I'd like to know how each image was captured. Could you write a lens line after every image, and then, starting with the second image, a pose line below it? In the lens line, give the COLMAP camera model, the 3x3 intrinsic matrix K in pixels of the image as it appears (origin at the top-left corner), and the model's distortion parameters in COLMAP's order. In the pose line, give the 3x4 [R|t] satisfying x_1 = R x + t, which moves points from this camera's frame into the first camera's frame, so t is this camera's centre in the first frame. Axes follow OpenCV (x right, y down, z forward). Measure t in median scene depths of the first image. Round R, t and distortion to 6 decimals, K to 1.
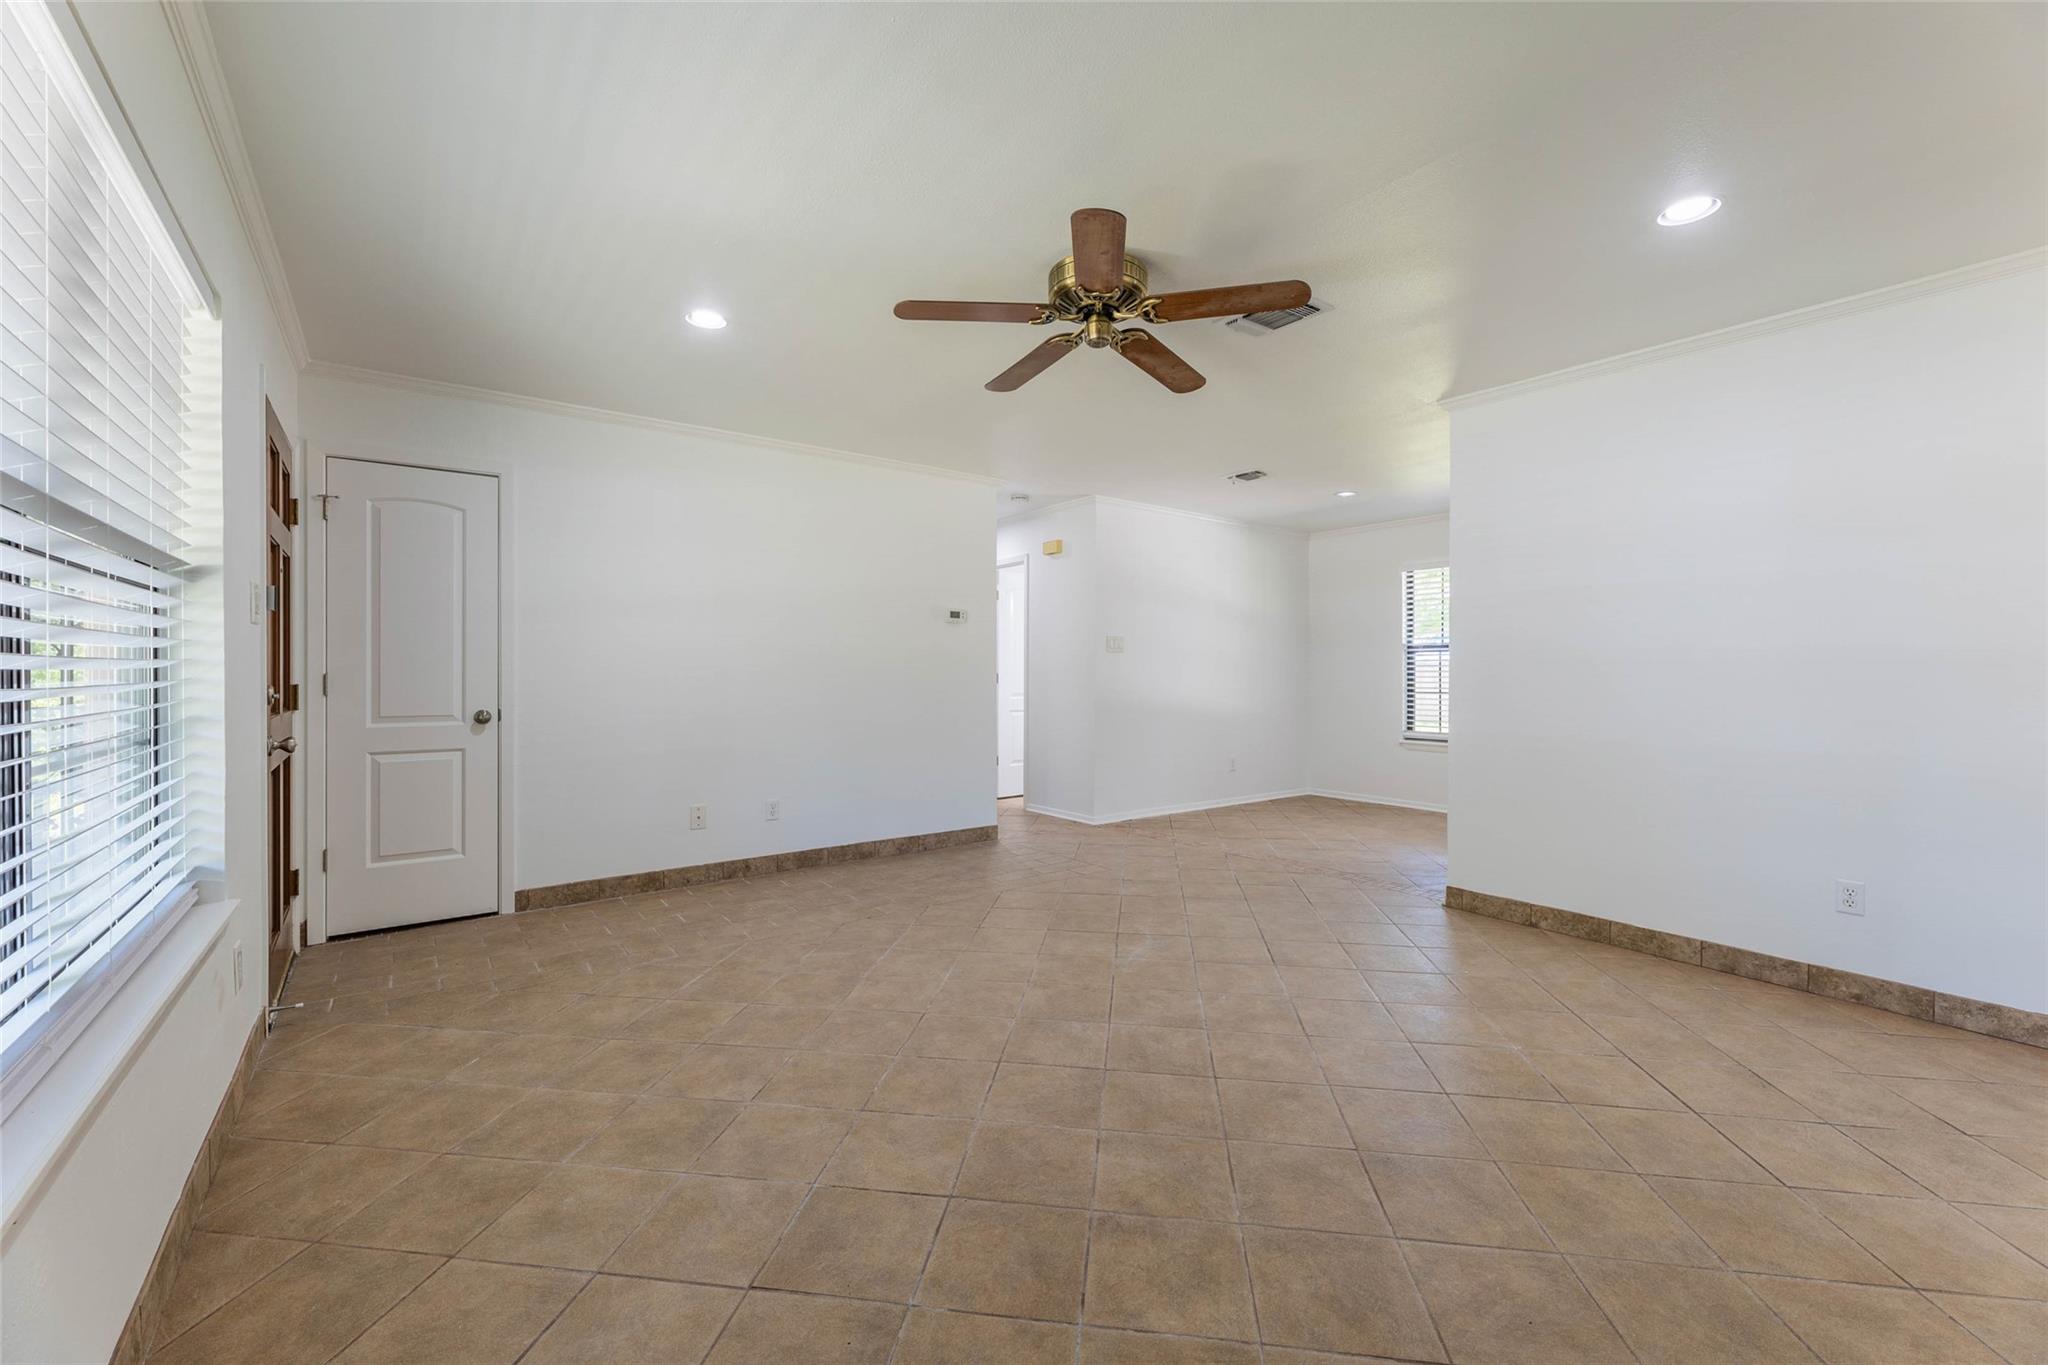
lens RADIAL K [[816.4, 0, 1033.0], [0, 816.4, 673.1], [0, 0, 1]] dist [0.000251, -0.000080]
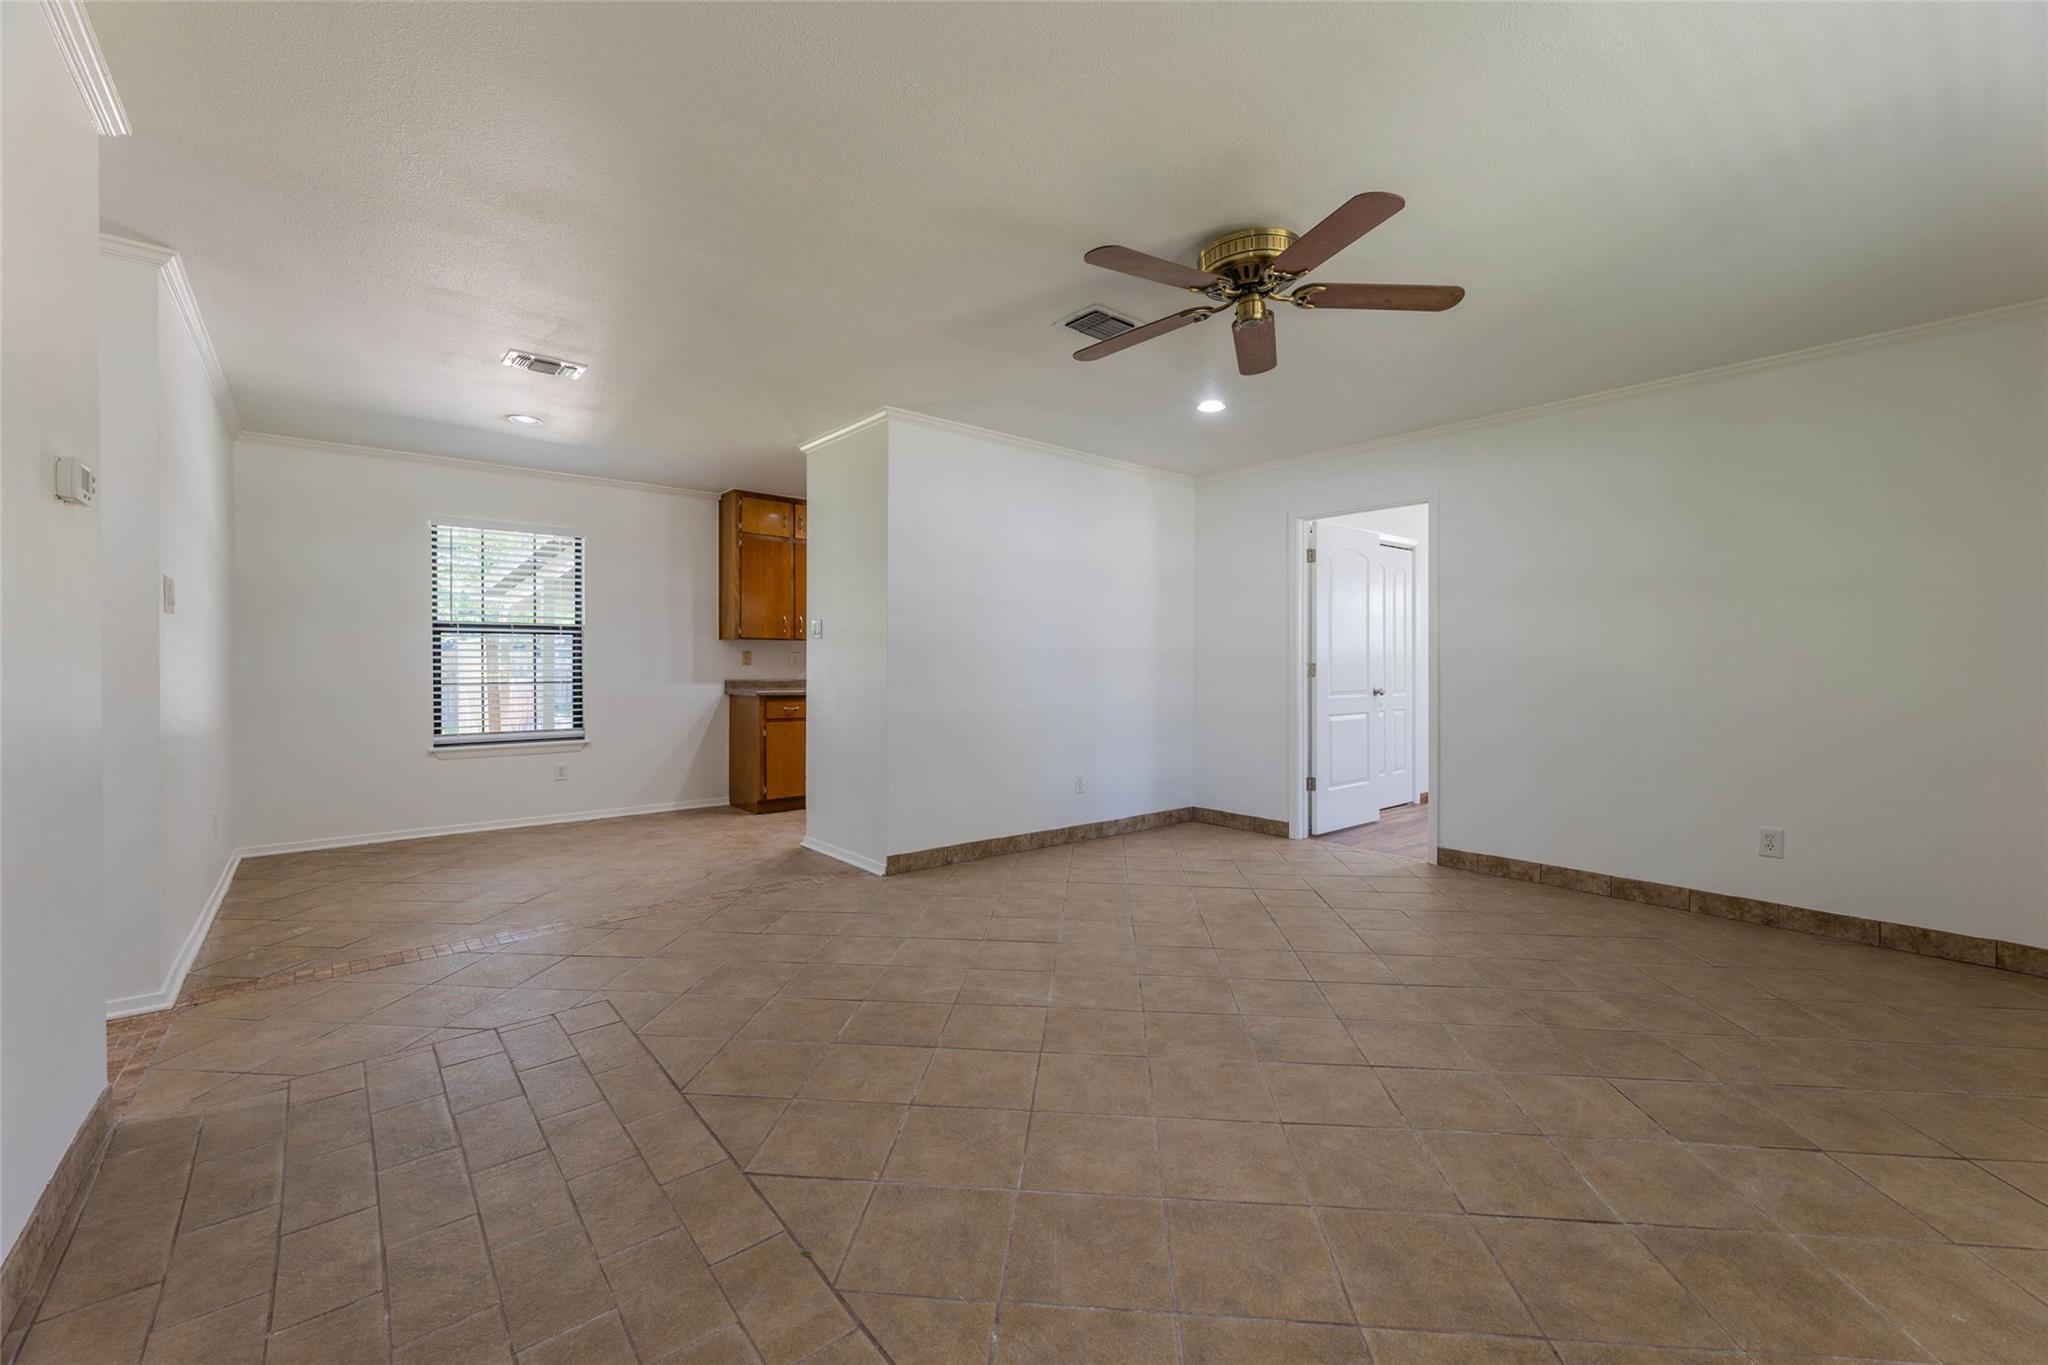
lens RADIAL K [[826.8, 0, 1028.6], [0, 826.8, 663.3], [0, 0, 1]] dist [-0.000985, -0.000249]
pose [[-0.045243, -0.005088, 0.998963, -0.923610], [0.000054, 0.999987, 0.005096, 0.000343], [-0.998976, 0.000285, -0.045242, 1.350930]]
